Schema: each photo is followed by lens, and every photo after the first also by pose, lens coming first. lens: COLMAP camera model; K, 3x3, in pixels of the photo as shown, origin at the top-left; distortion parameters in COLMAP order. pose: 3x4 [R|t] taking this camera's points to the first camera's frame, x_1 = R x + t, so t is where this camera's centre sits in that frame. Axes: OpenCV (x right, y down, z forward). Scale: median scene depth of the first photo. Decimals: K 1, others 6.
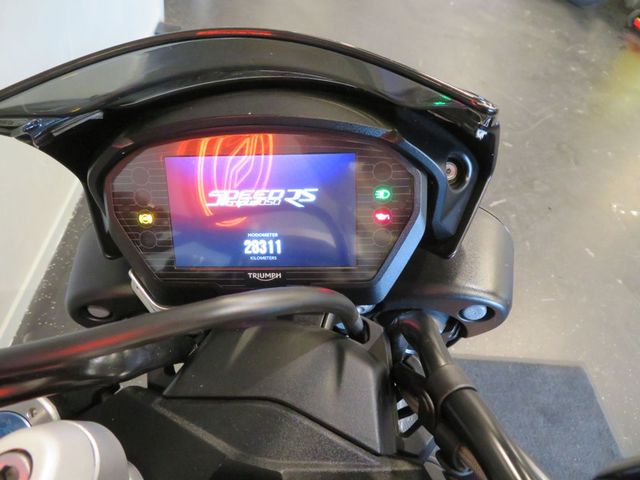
lens RADIAL K [[457.0, 0, 319.5], [0, 457.0, 238.2], [0, 0, 1]] dist [-0.014666, 0.016615]
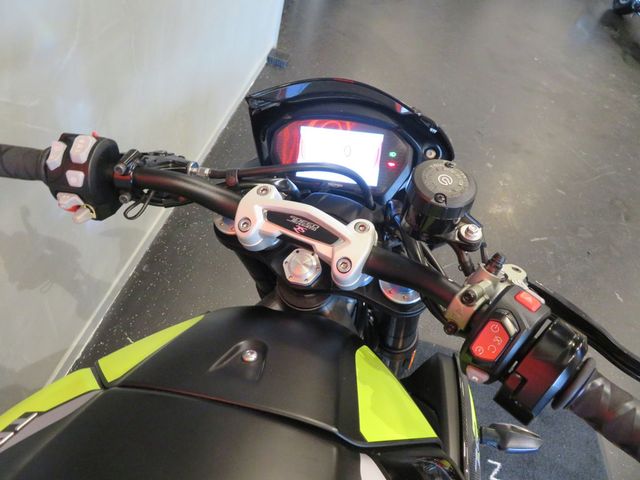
lens RADIAL K [[457.0, 0, 321.1], [0, 457.0, 241.4], [0, 0, 1]] dist [-0.014666, 0.016615]
pose [[0.977230, 0.164491, -0.134029, 0.022403], [-0.171377, 0.984332, -0.041490, 0.065815], [0.125105, 0.063514, 0.990108, -0.171182]]
